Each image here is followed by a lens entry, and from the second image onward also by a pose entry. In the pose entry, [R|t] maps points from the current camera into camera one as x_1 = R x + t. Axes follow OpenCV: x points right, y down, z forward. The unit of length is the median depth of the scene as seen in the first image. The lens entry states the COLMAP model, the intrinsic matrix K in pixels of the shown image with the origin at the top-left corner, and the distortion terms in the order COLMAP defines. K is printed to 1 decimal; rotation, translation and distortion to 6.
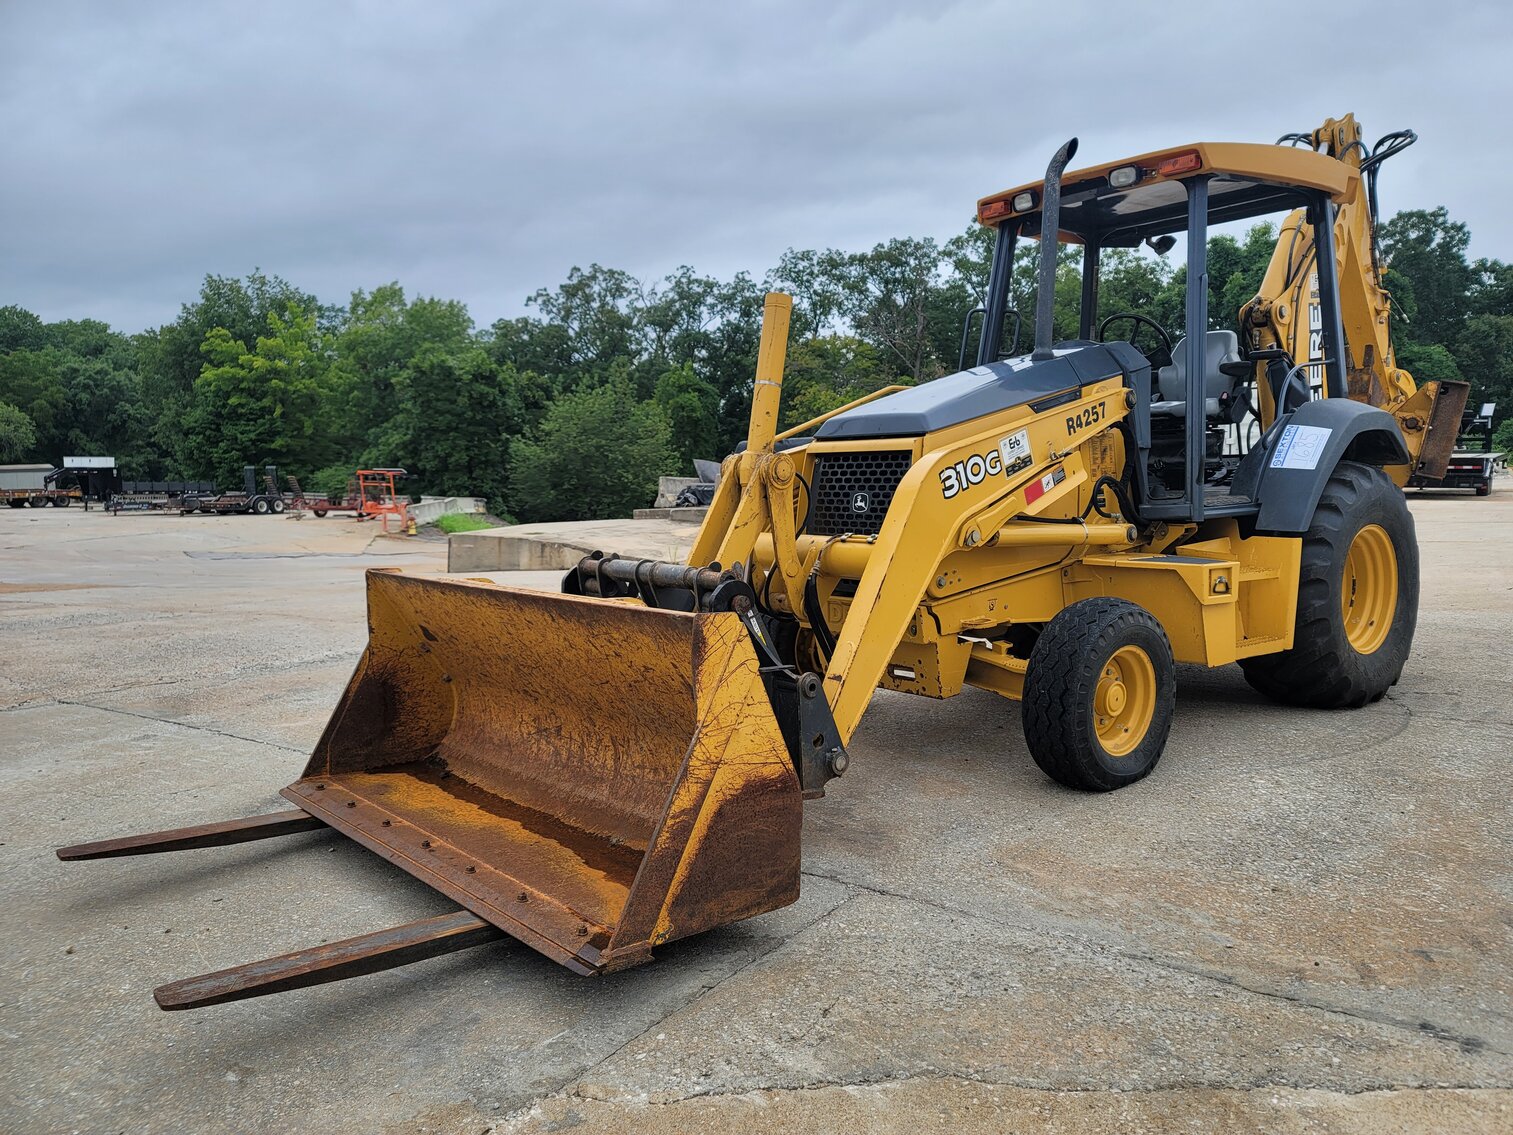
lens RADIAL K [[1110.3, 0, 768.2], [0, 1110.3, 585.0], [0, 0, 1]] dist [0.087862, -0.087563]
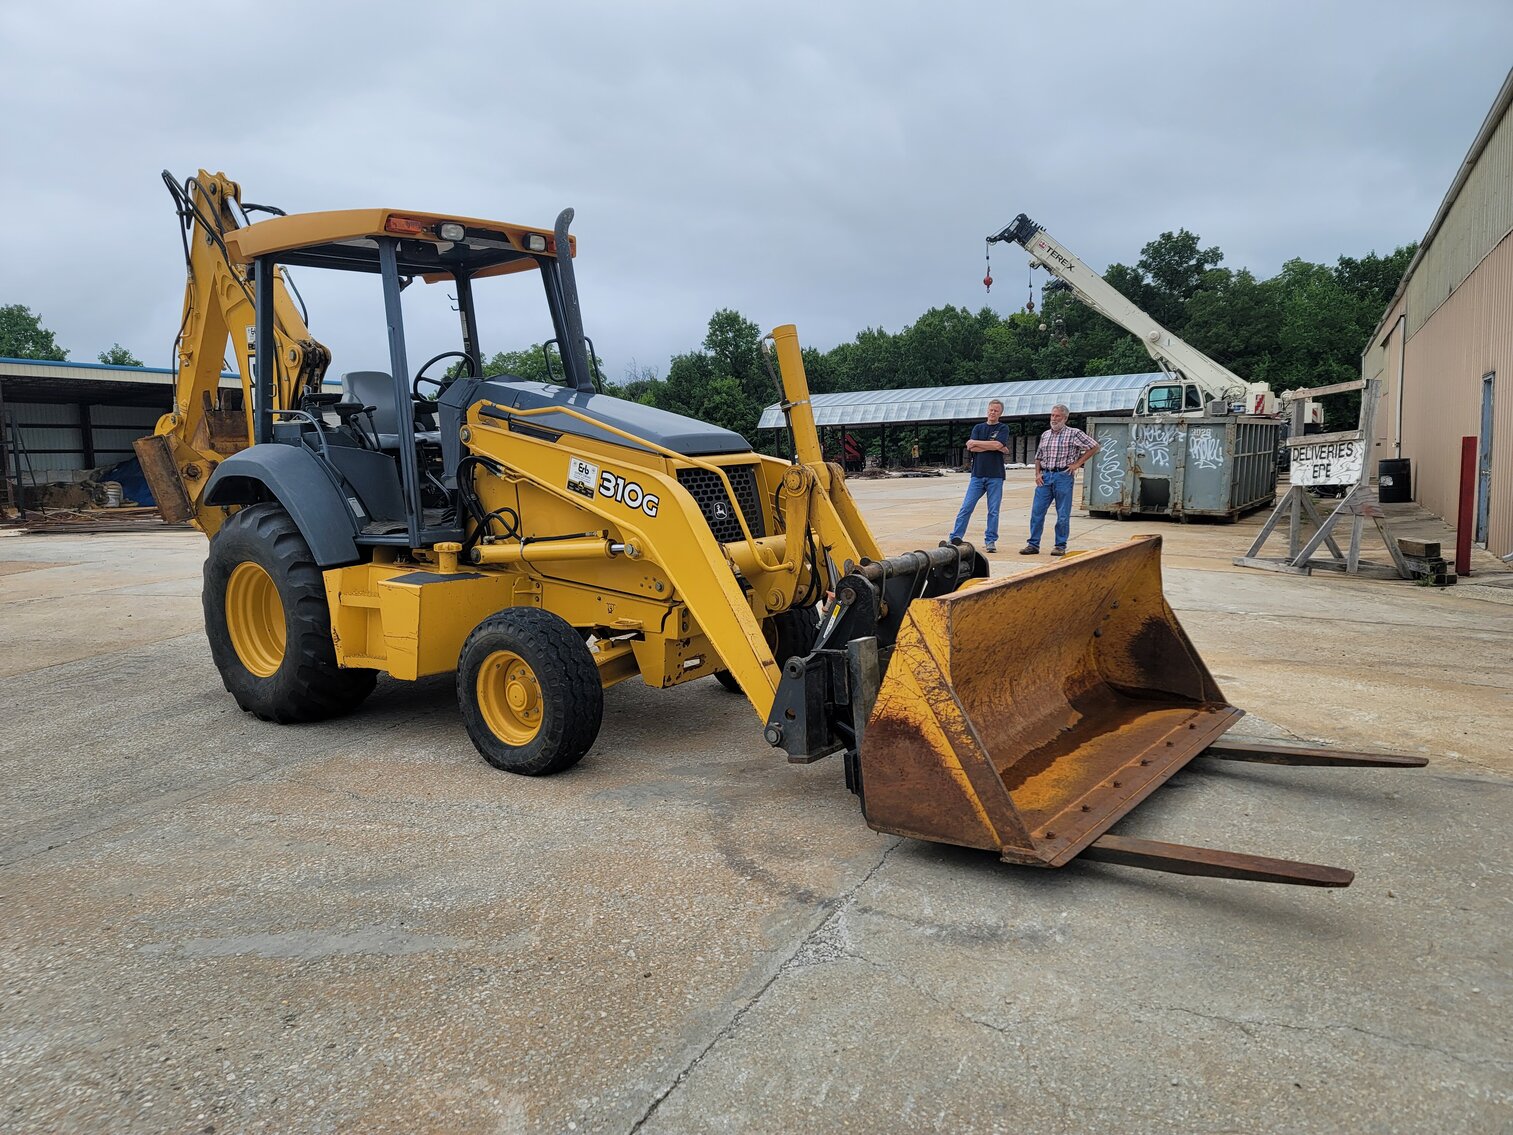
lens RADIAL K [[1102.9, 0, 738.5], [0, 1102.9, 563.9], [0, 0, 1]] dist [0.084137, -0.076033]
pose [[-0.183209, -0.079774, 0.979832, -0.963981], [0.157657, 0.981417, 0.109382, -0.133007], [-0.970350, 0.174518, -0.167227, 1.115073]]
